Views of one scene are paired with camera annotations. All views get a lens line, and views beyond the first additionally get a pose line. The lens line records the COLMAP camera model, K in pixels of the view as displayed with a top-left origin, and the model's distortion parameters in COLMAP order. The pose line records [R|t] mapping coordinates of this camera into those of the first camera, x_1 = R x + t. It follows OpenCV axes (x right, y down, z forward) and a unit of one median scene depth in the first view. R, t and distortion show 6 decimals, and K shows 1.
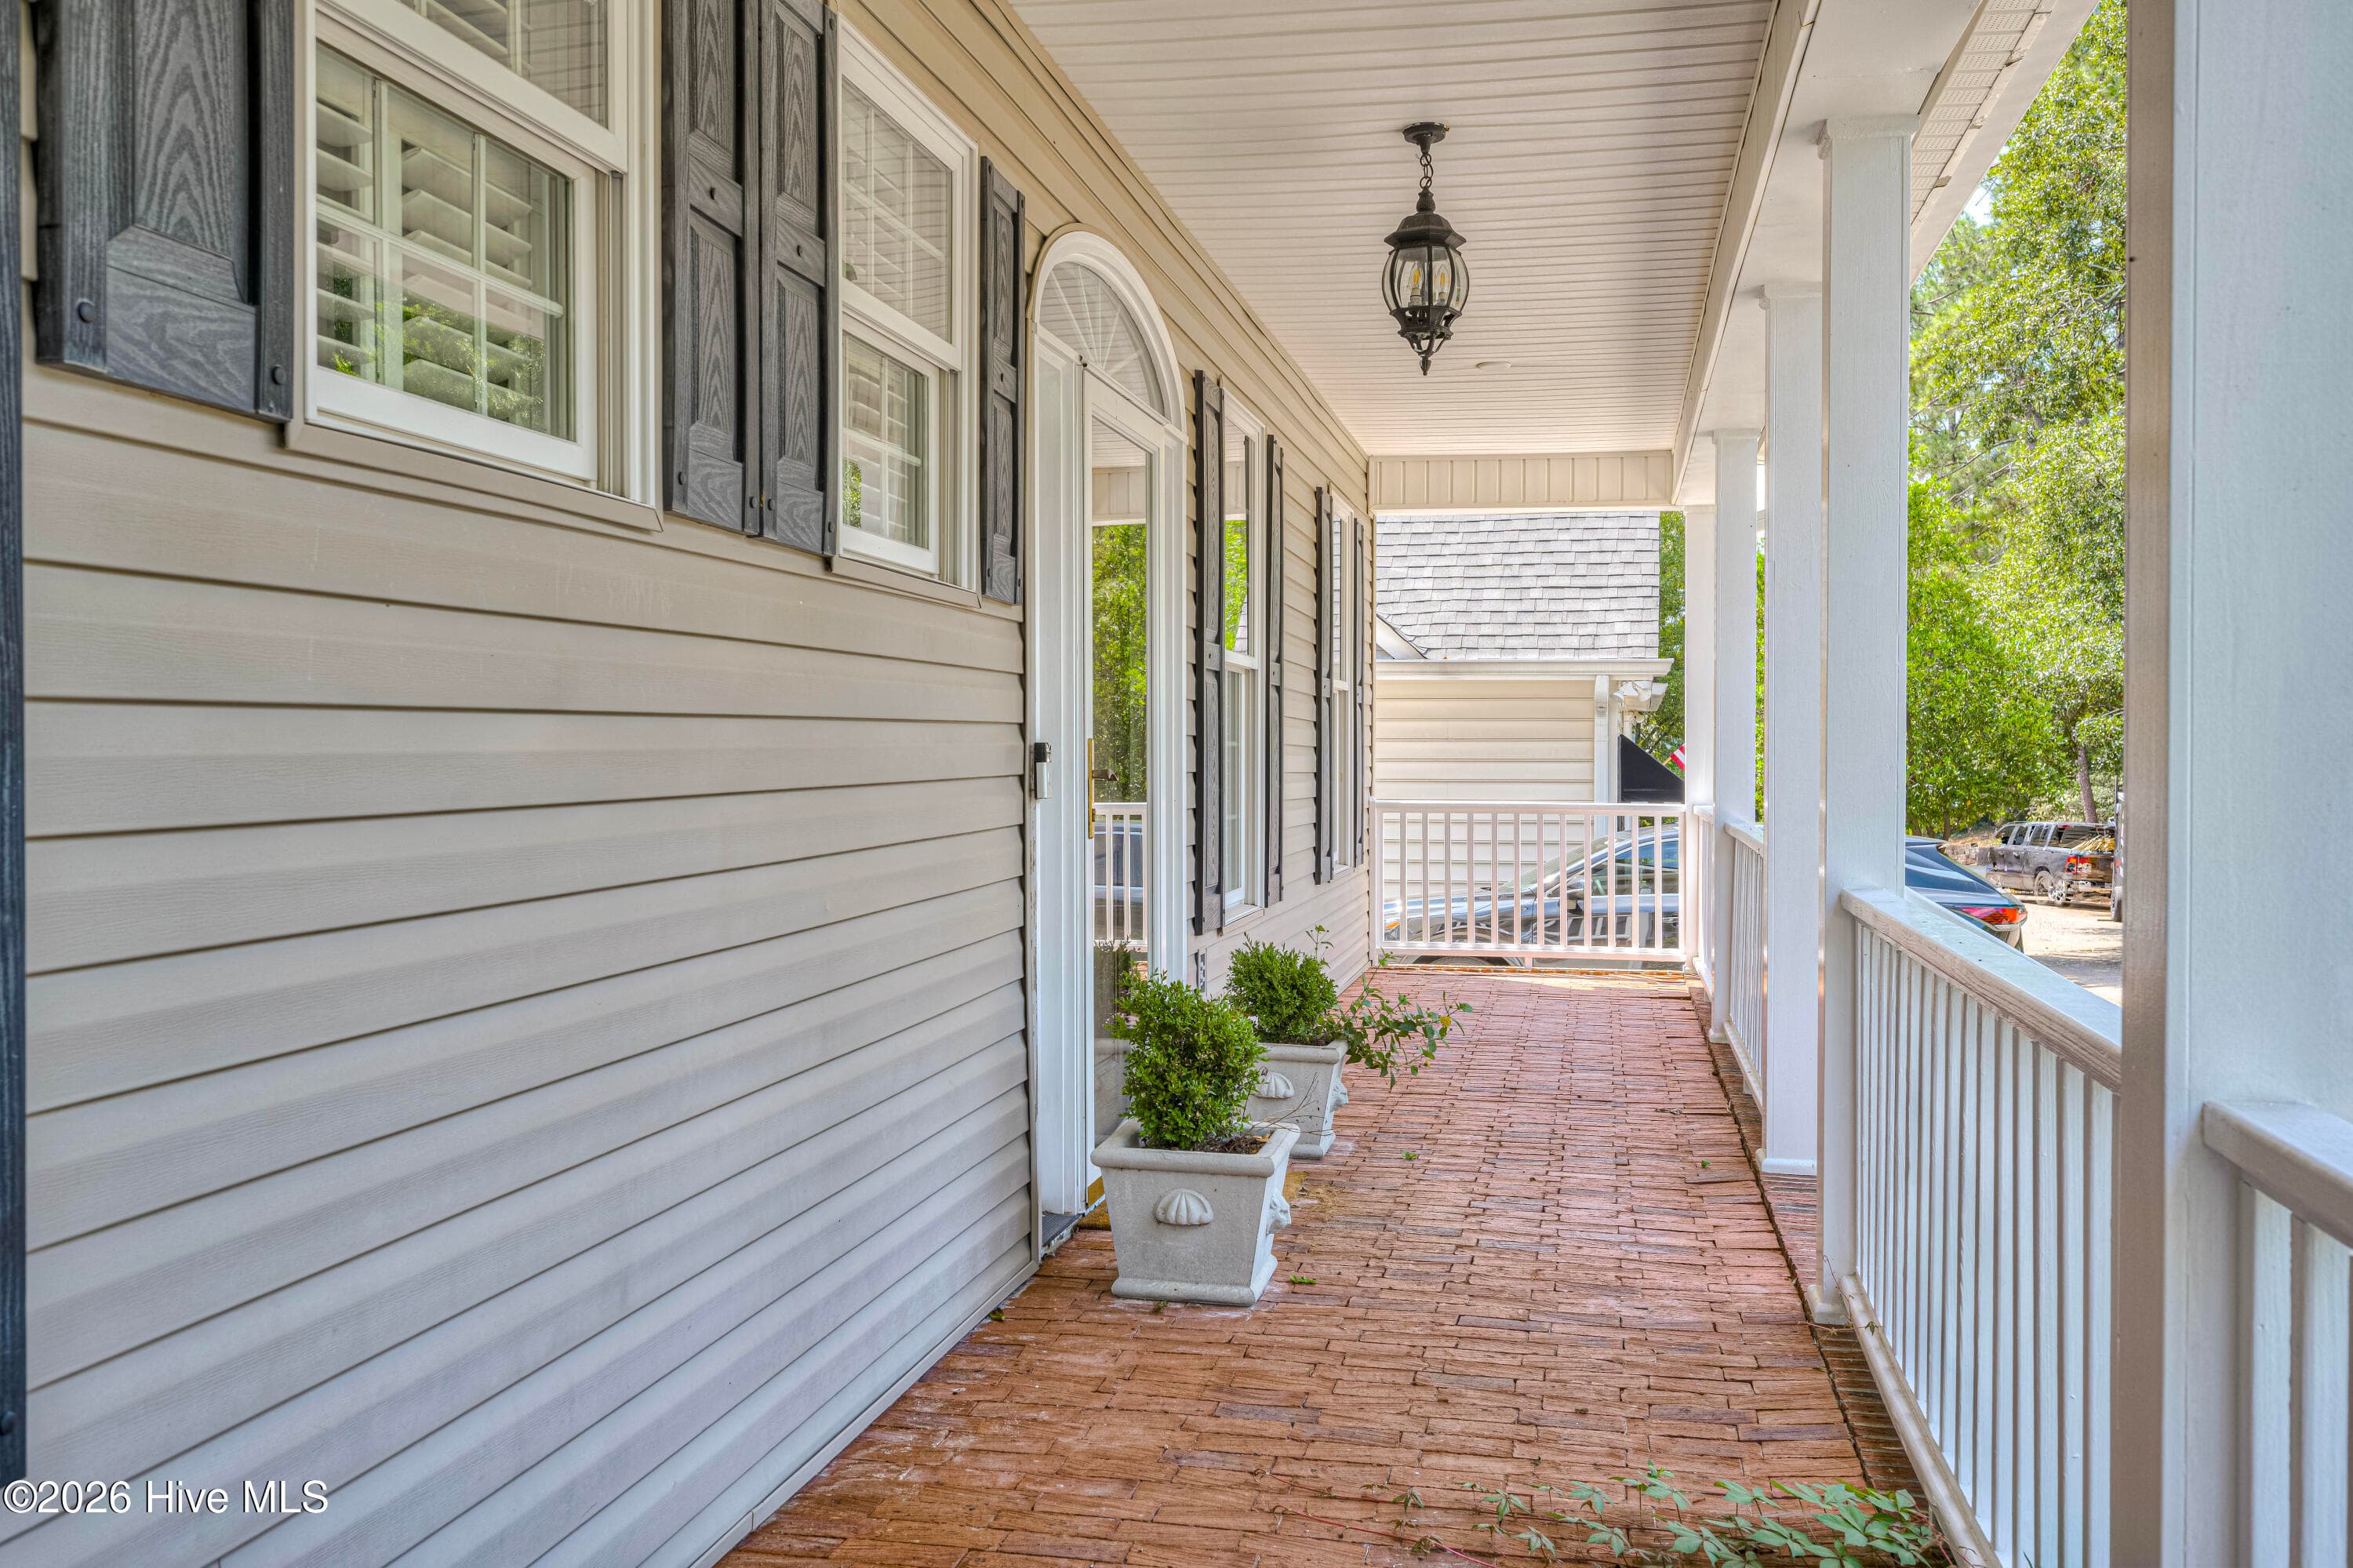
lens RADIAL K [[1940.4, 0, 1176.5], [0, 1940.4, 784.0], [0, 0, 1]] dist [0.012497, 0.000074]
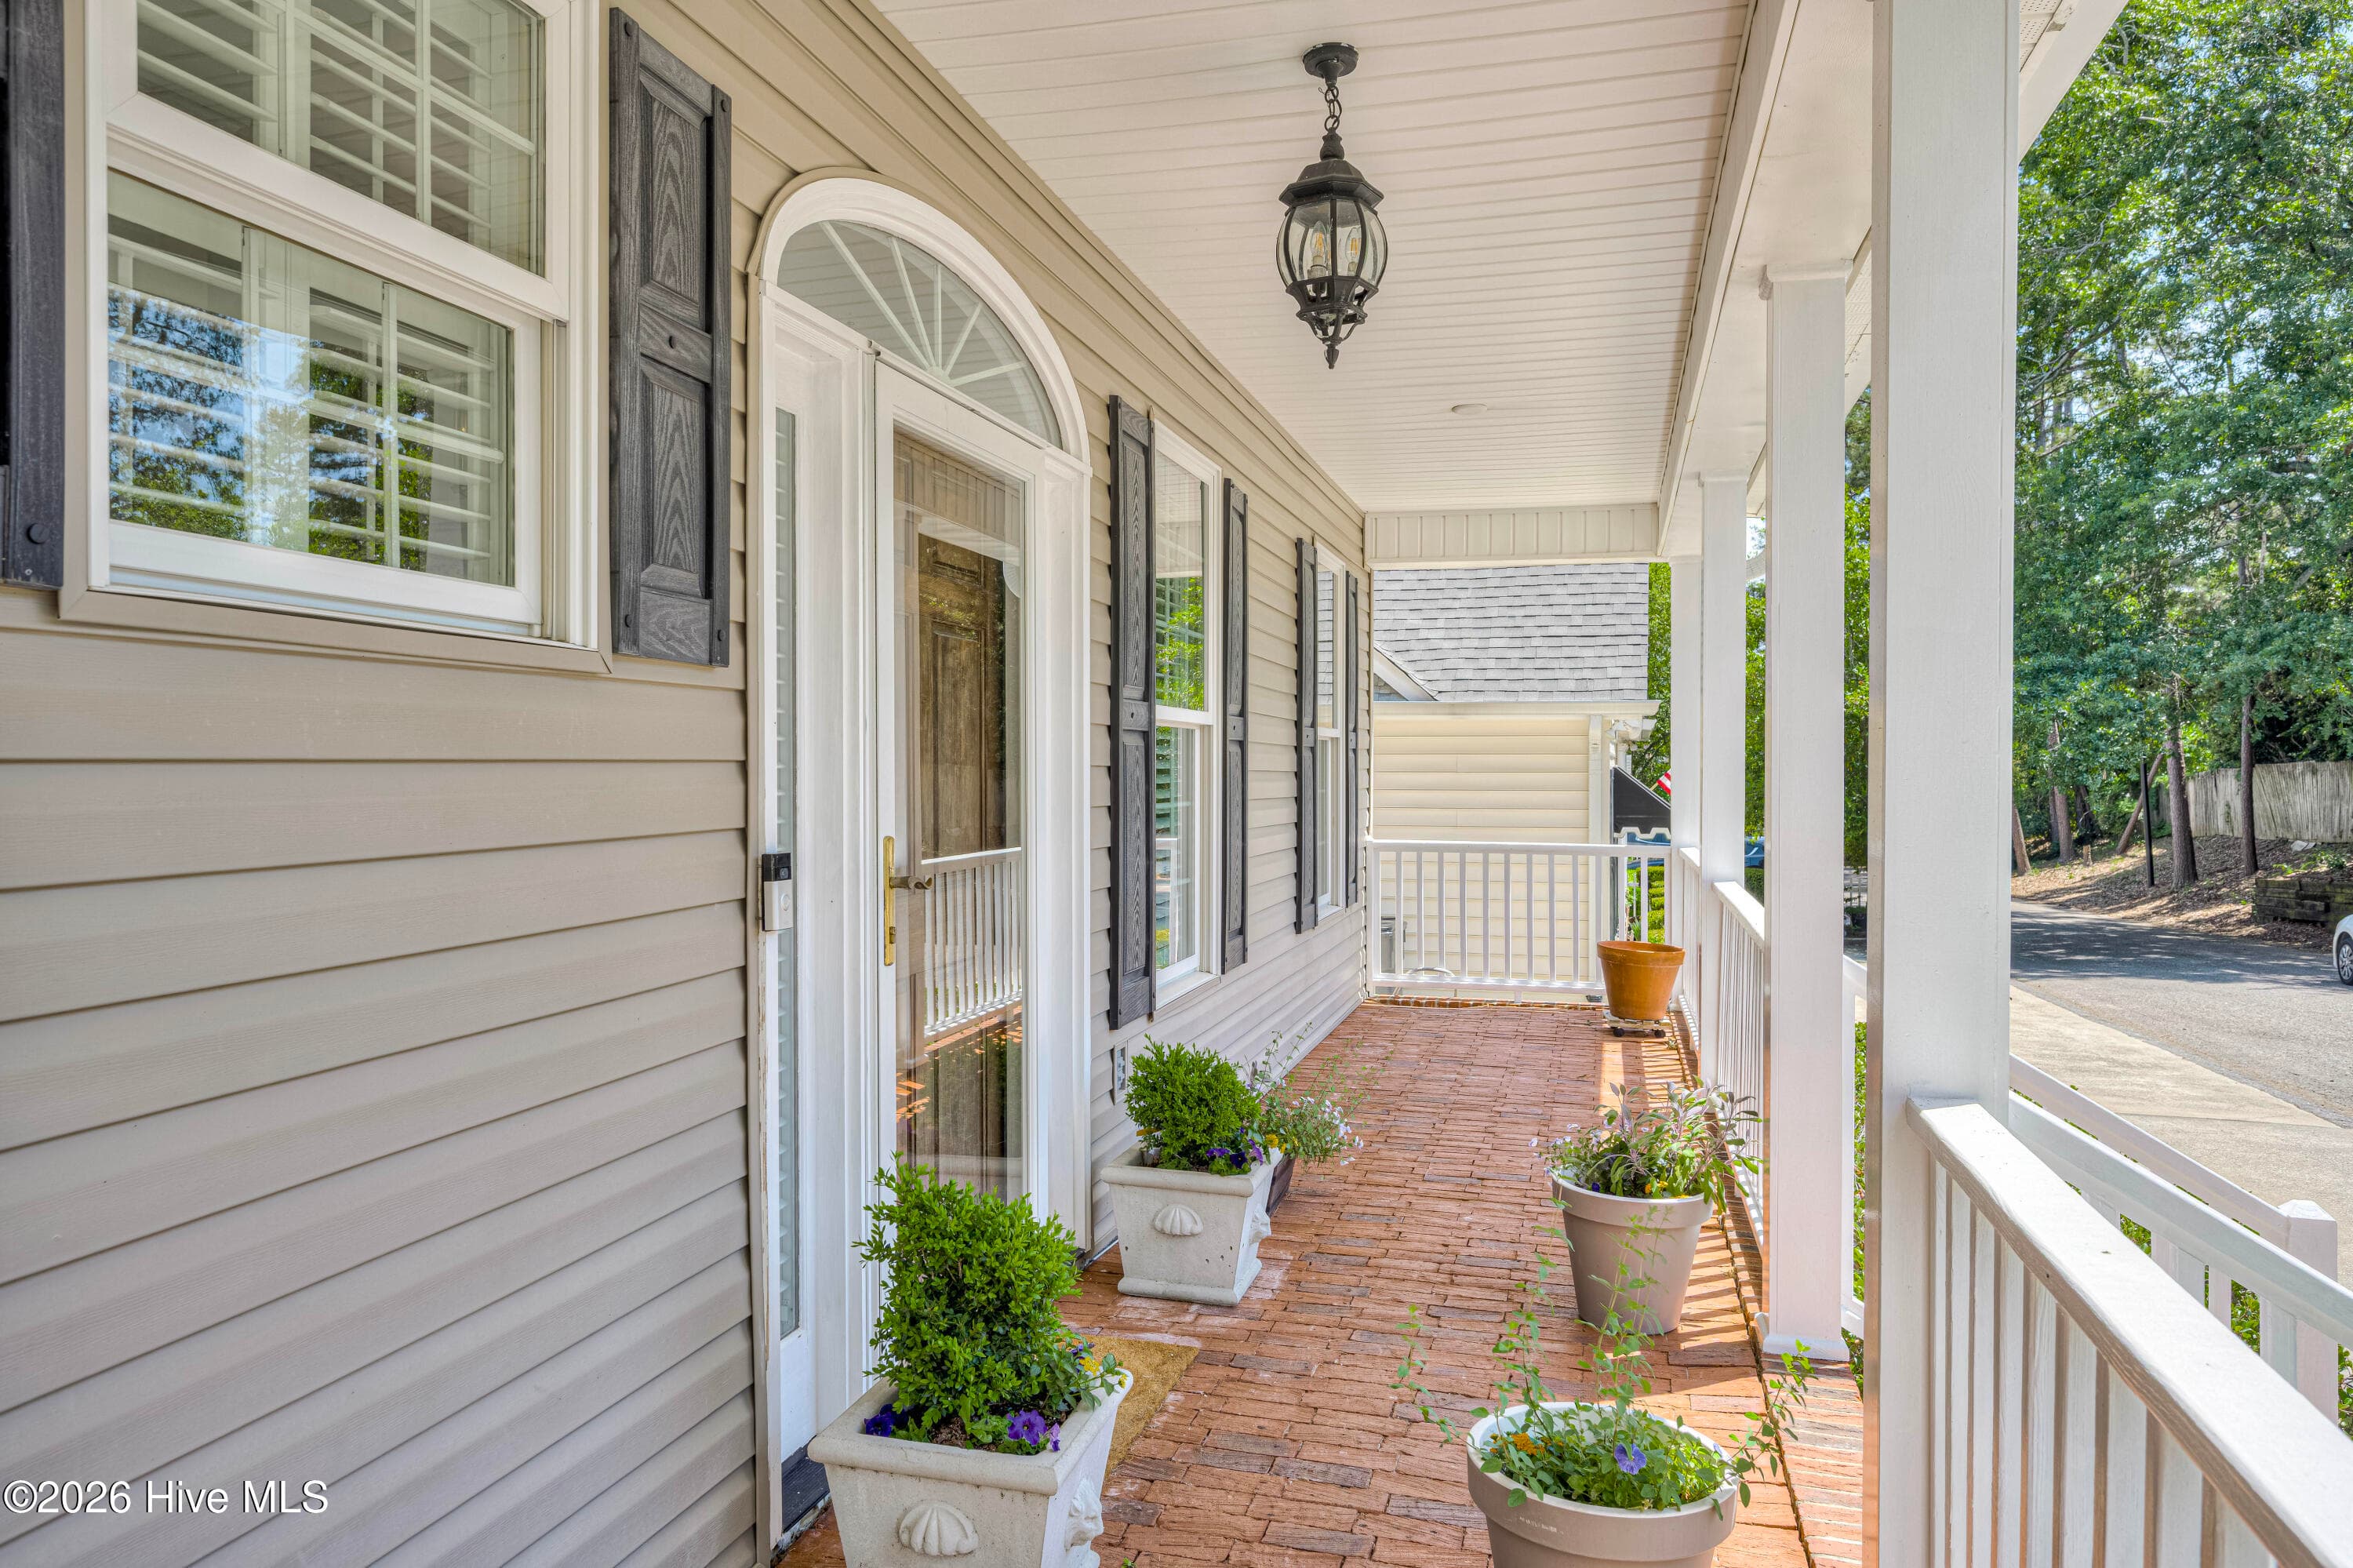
lens RADIAL K [[1532.2, 0, 1161.8], [0, 1532.2, 792.0], [0, 0, 1]] dist [-0.004839, 0.000901]
pose [[0.997832, 0.001617, -0.065791, 0.059671], [-0.001651, 0.999999, -0.000461, -0.023121], [0.065790, 0.000568, 0.997833, 0.224205]]
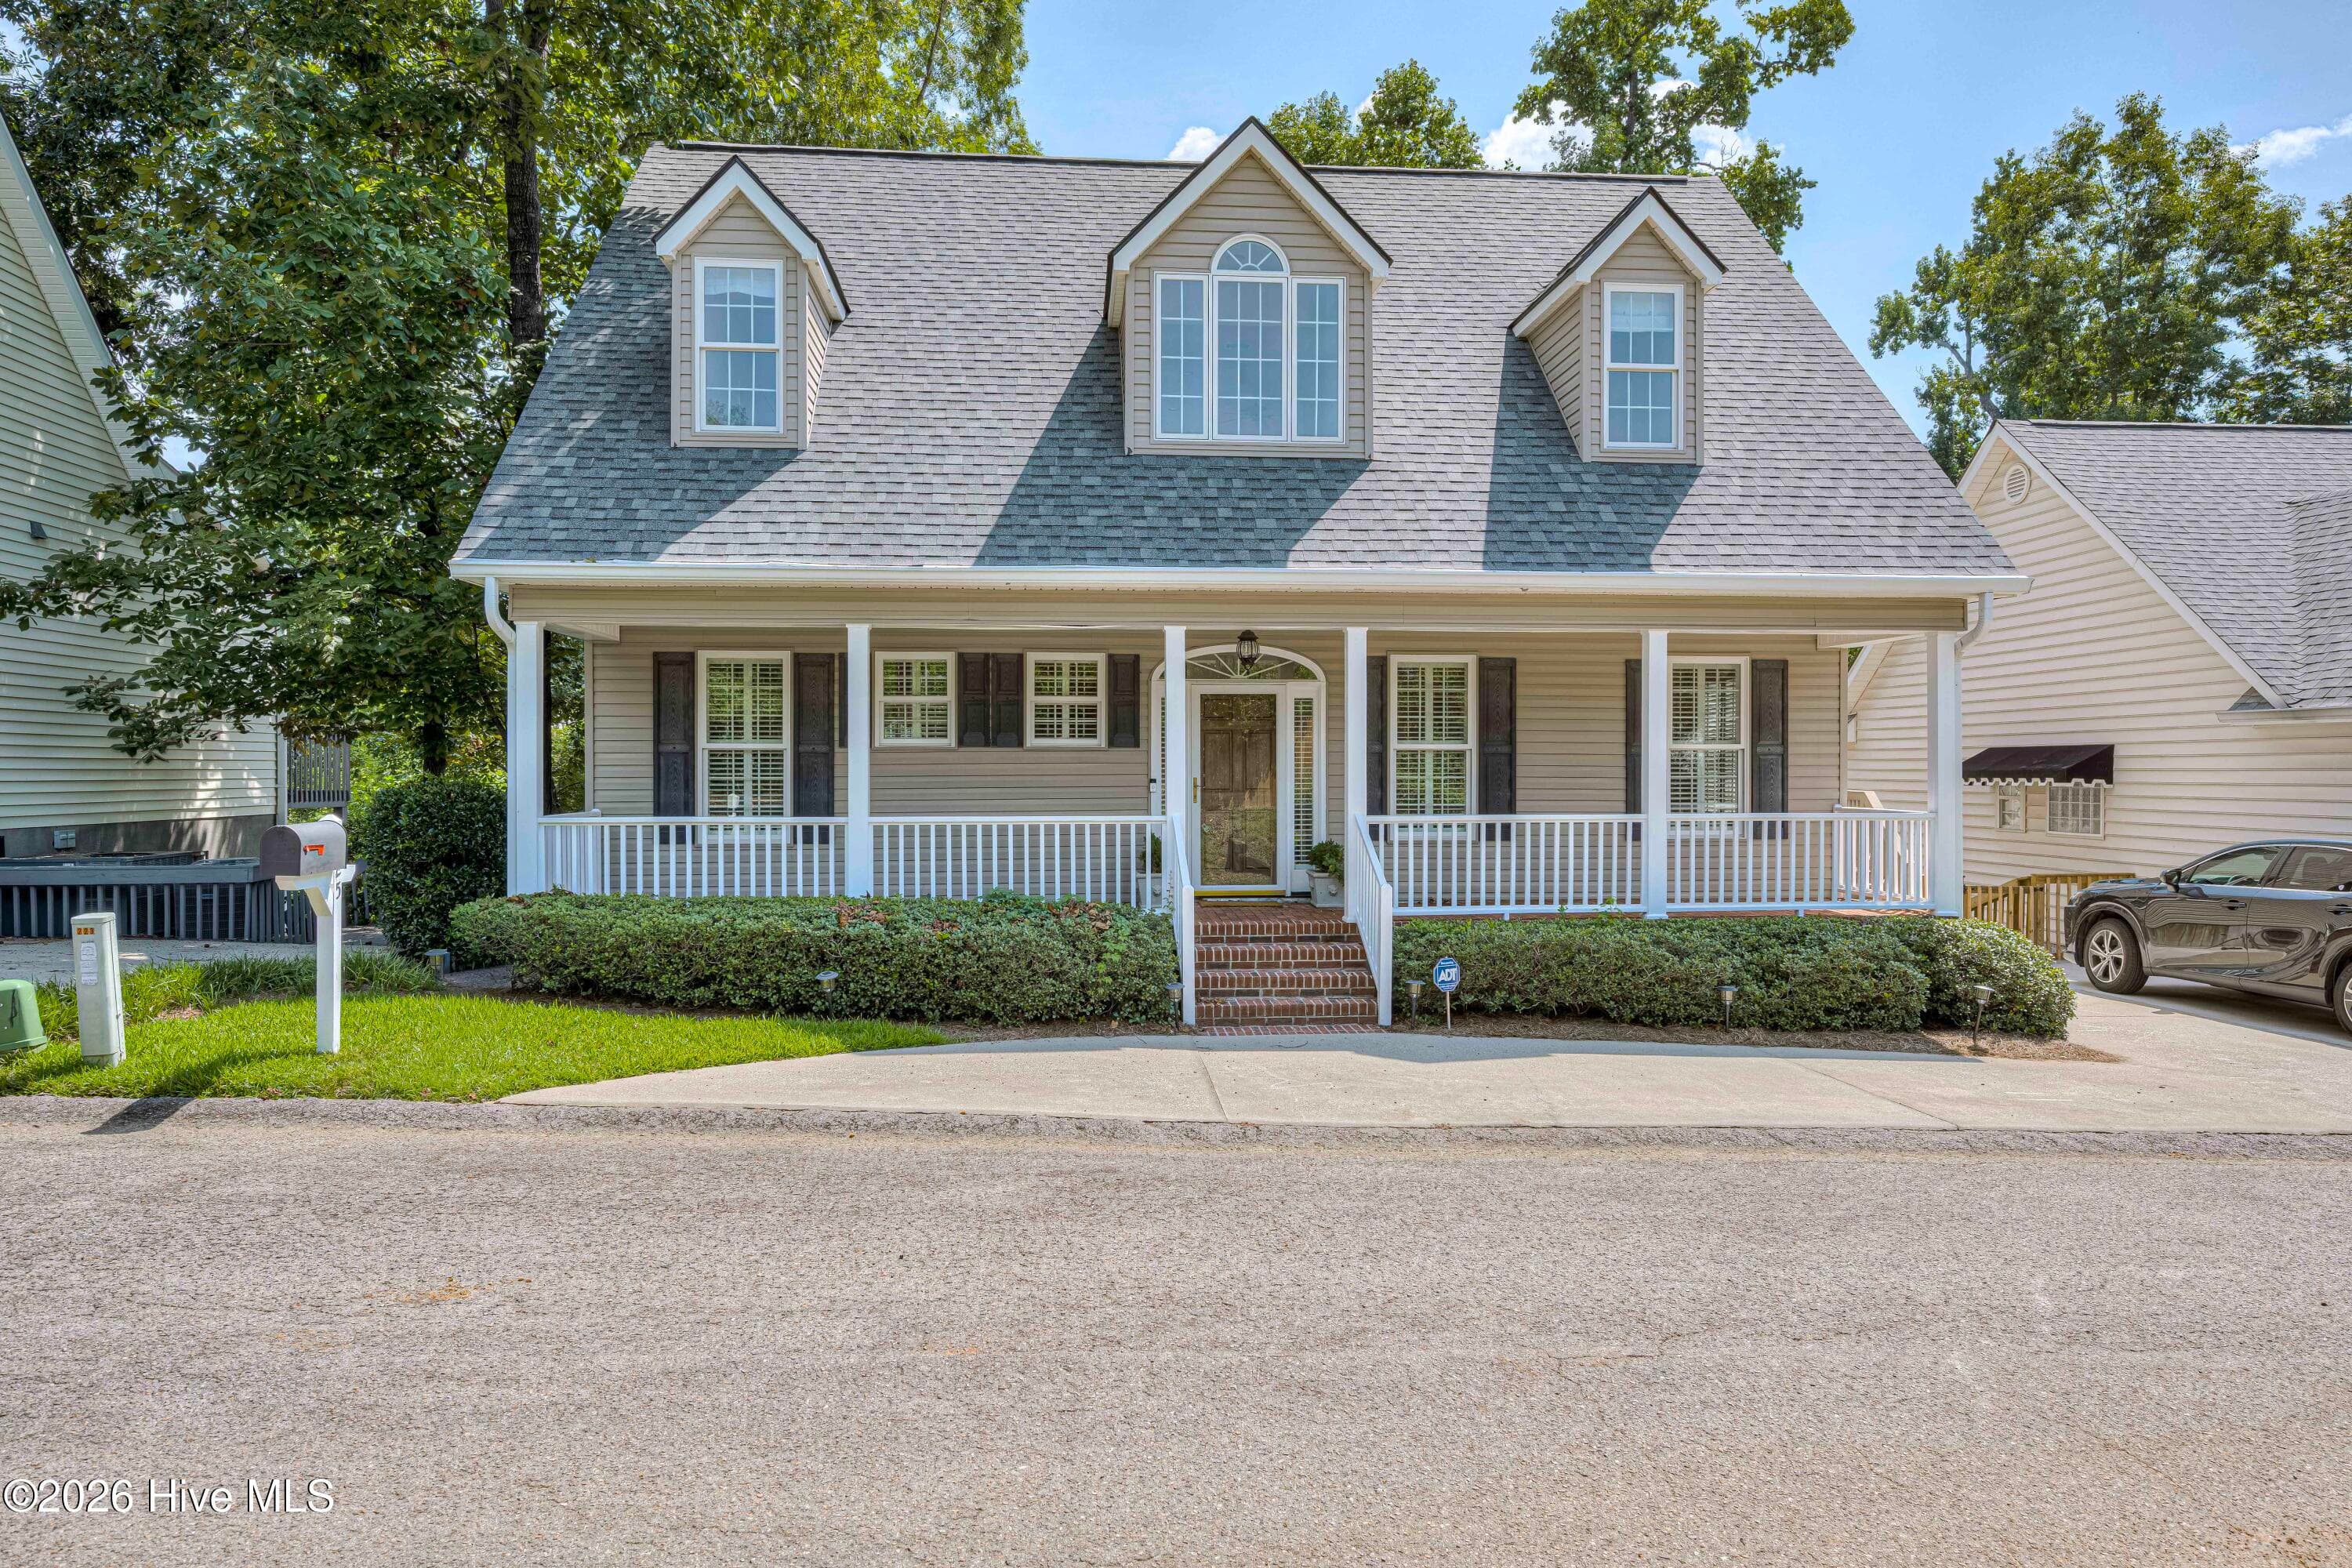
lens RADIAL K [[1488.8, 0, 1166.9], [0, 1488.8, 781.6], [0, 0, 1]] dist [-0.005306, -0.000811]
pose [[0.286975, 0.002048, -0.957936, 1.541908], [-0.017450, 0.999843, -0.003090, -0.001177], [0.957779, 0.017603, 0.286966, 0.048170]]
